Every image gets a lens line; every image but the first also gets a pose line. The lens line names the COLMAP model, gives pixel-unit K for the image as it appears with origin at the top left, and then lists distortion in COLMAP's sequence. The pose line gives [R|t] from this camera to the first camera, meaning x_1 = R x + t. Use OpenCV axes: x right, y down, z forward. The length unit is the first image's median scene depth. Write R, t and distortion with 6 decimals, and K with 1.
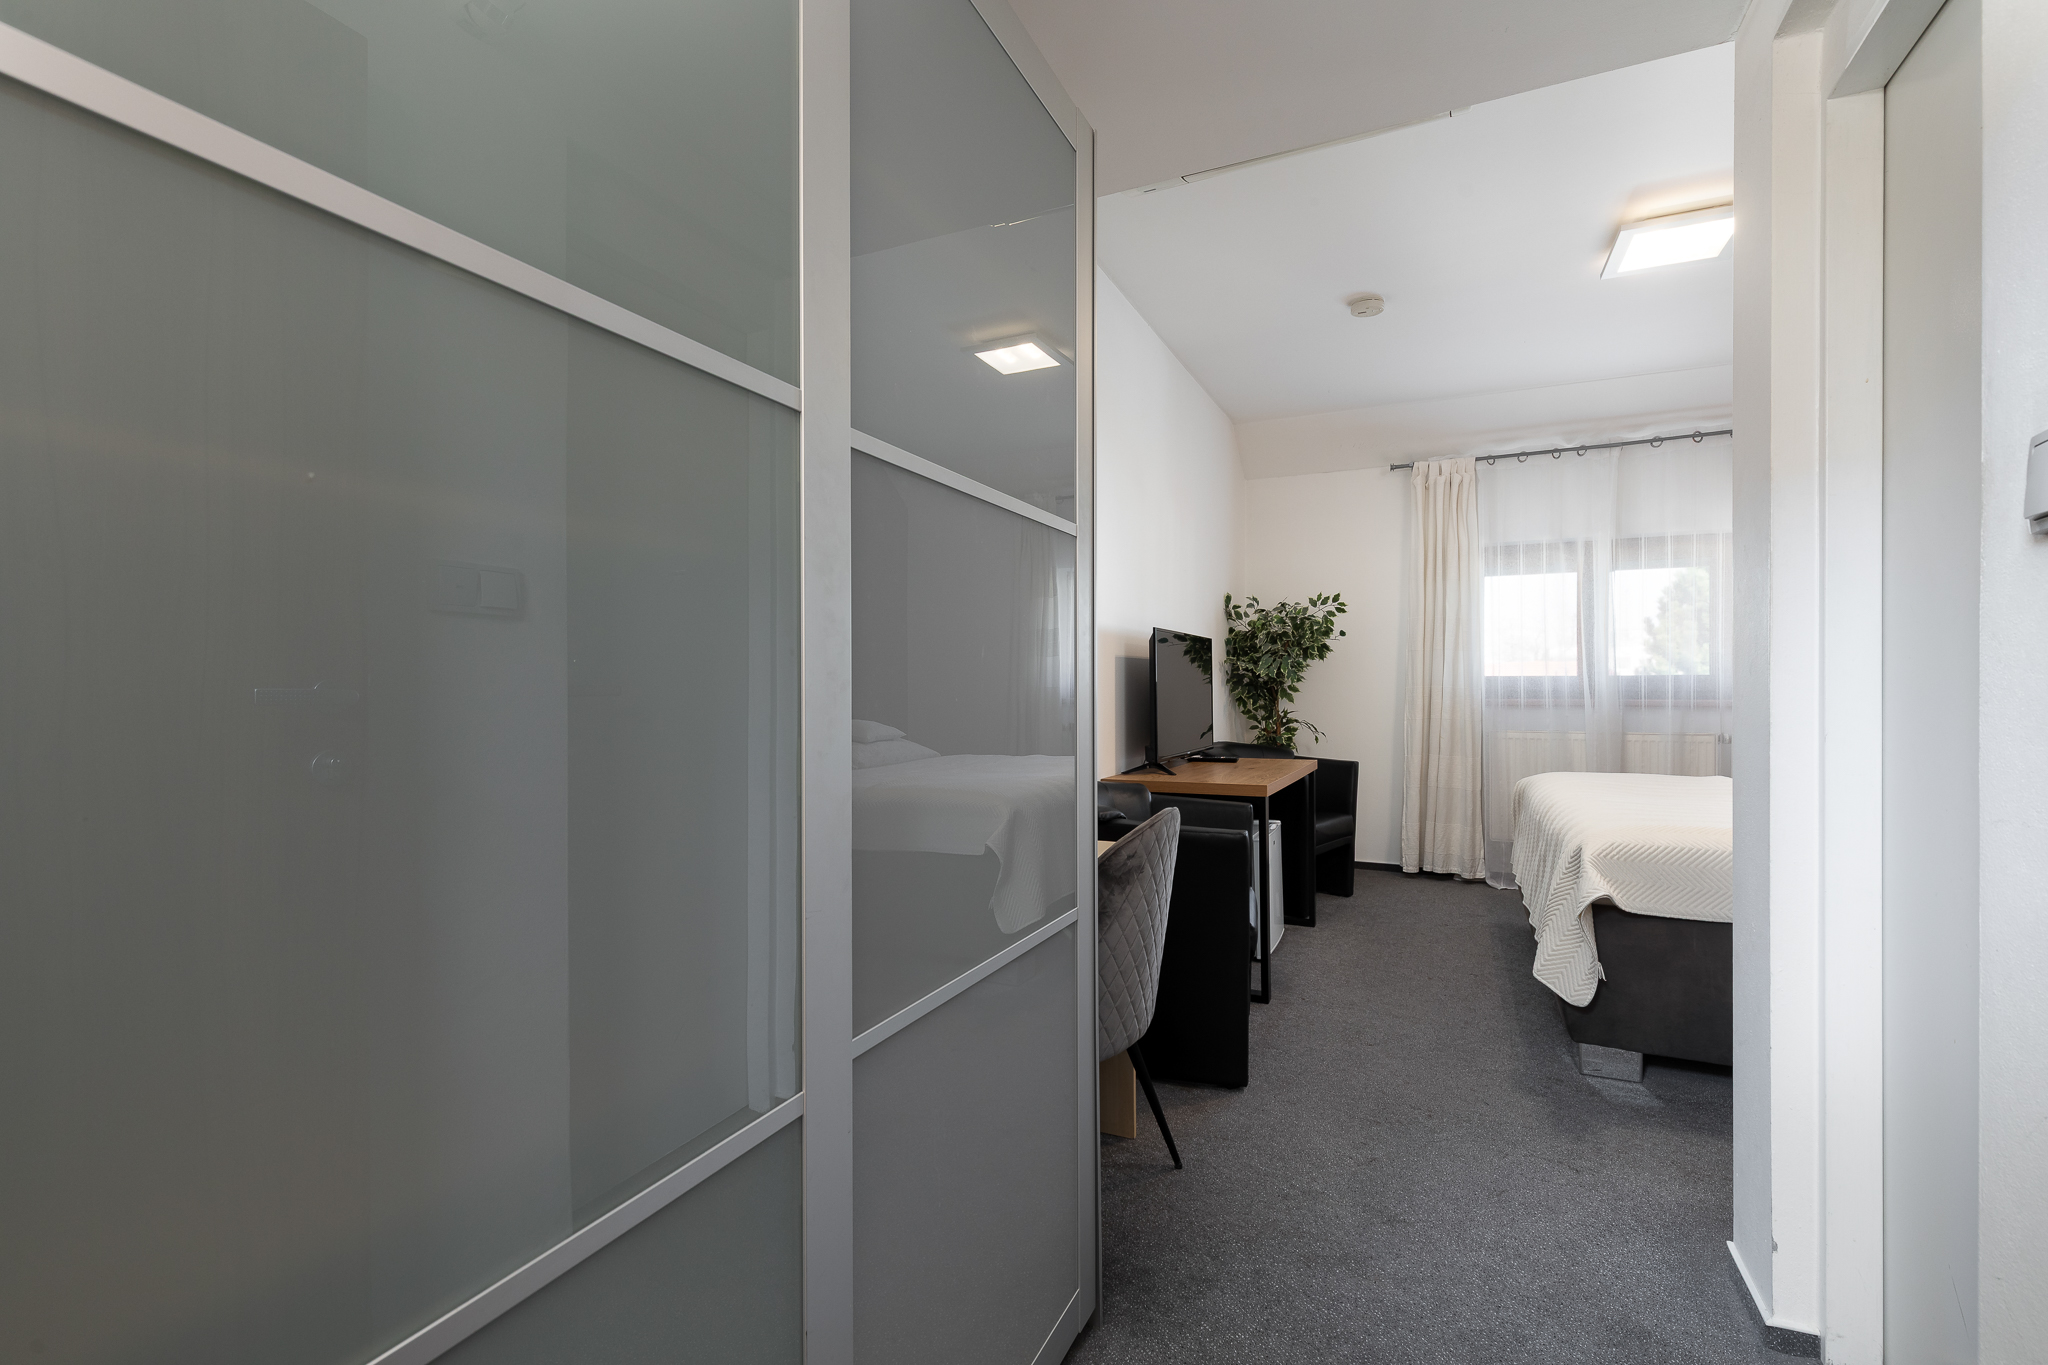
lens RADIAL K [[926.2, 0, 1018.3], [0, 926.2, 693.0], [0, 0, 1]] dist [0.000890, -0.000095]
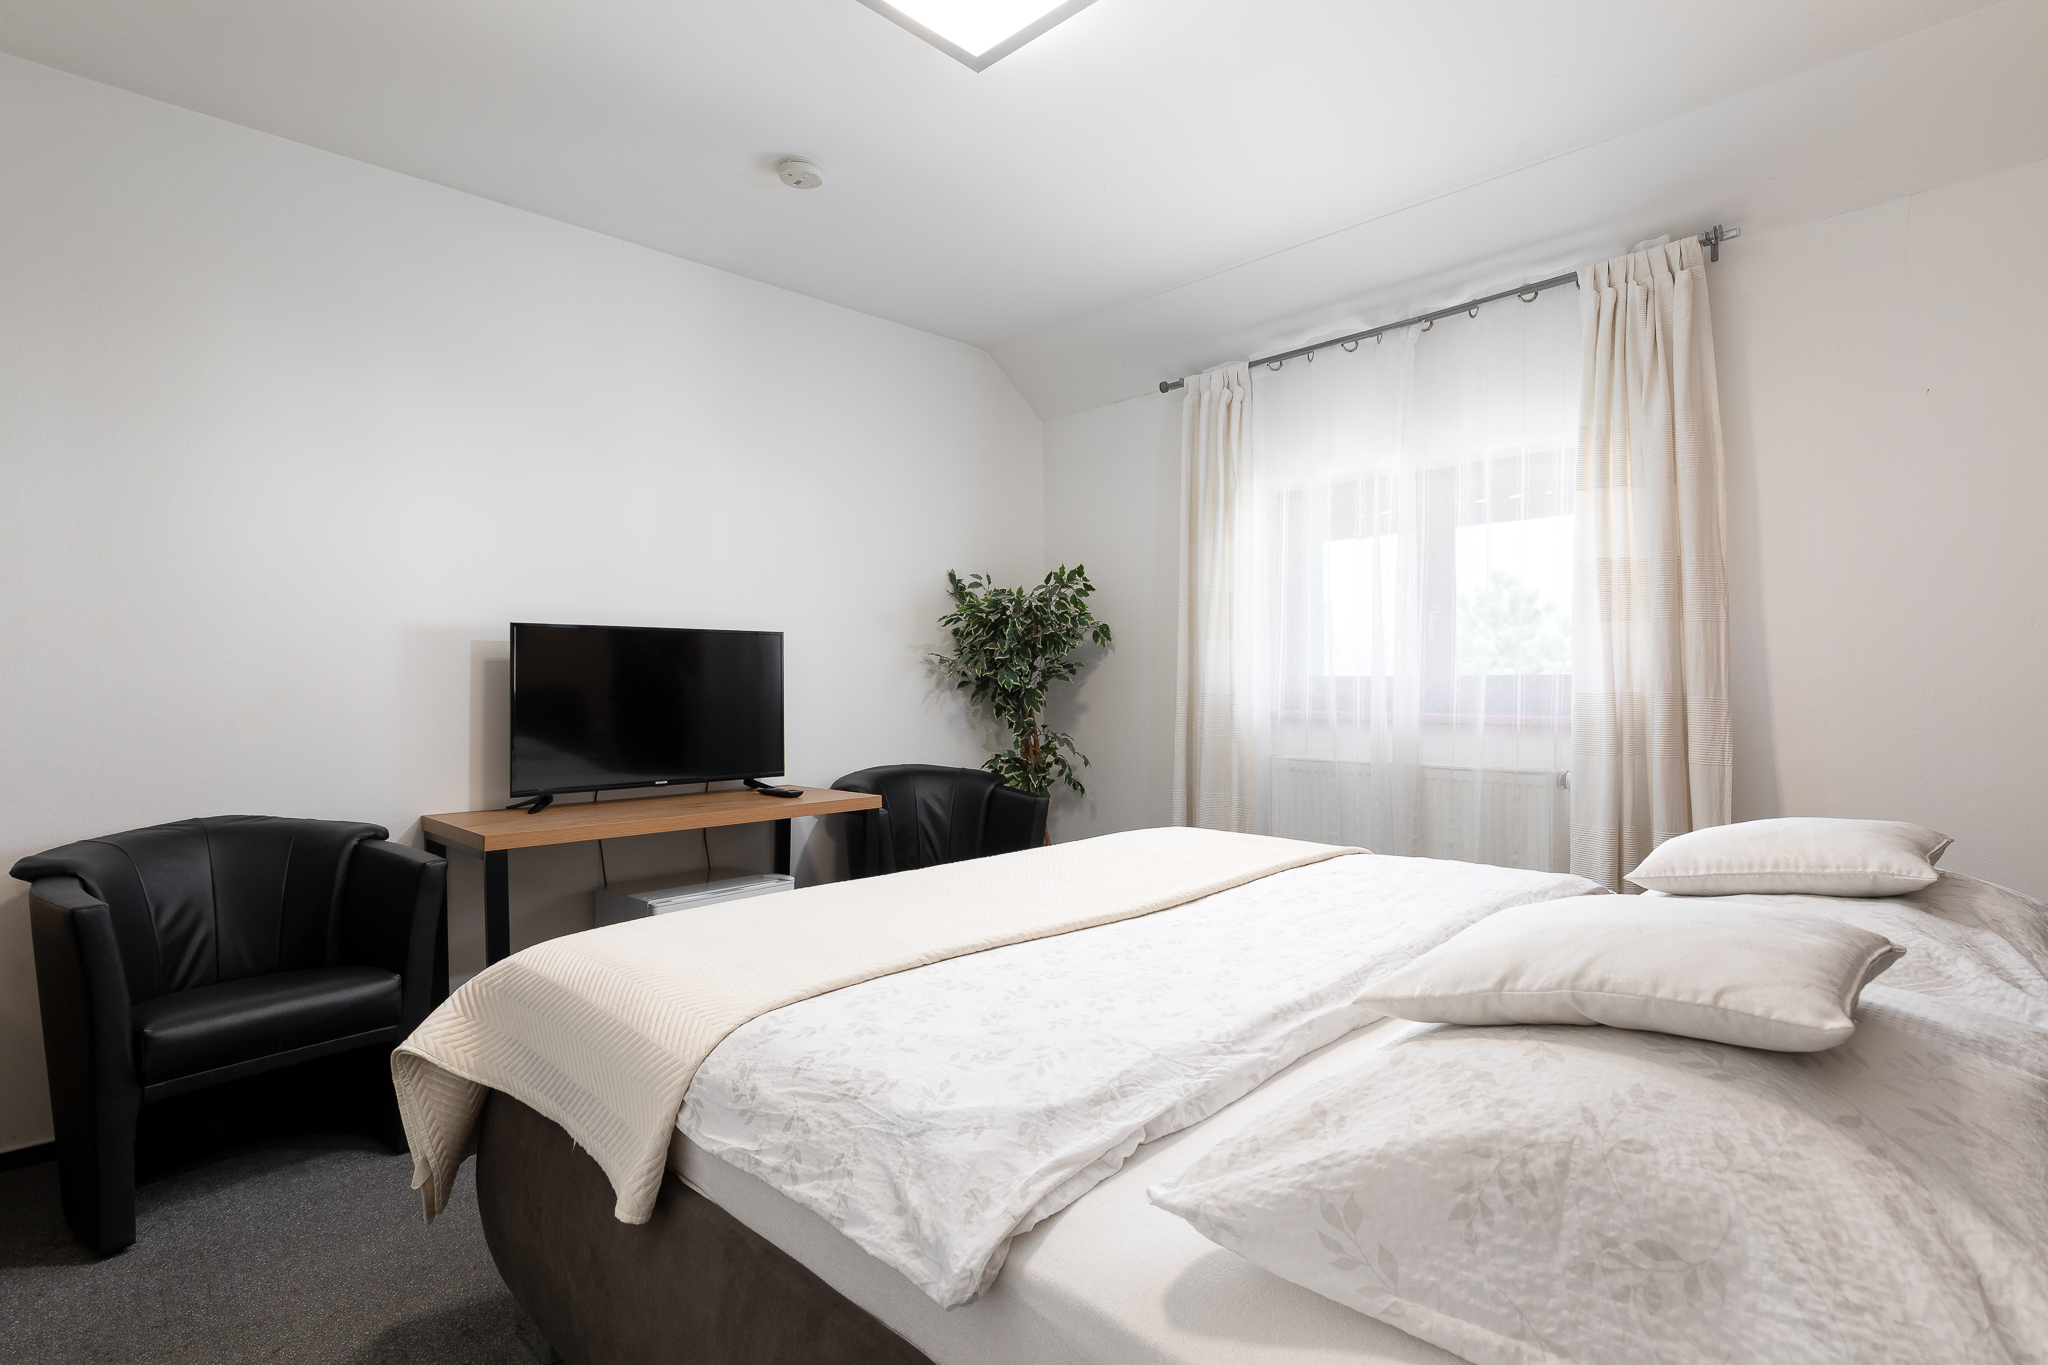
lens RADIAL K [[1013.9, 0, 1026.0], [0, 1013.9, 676.4], [0, 0, 1]] dist [-0.010687, 0.000205]
pose [[0.947503, -0.006212, -0.319687, 0.582713], [0.002944, 0.999938, -0.010706, -0.011389], [0.319733, 0.009202, 0.947463, 0.234660]]
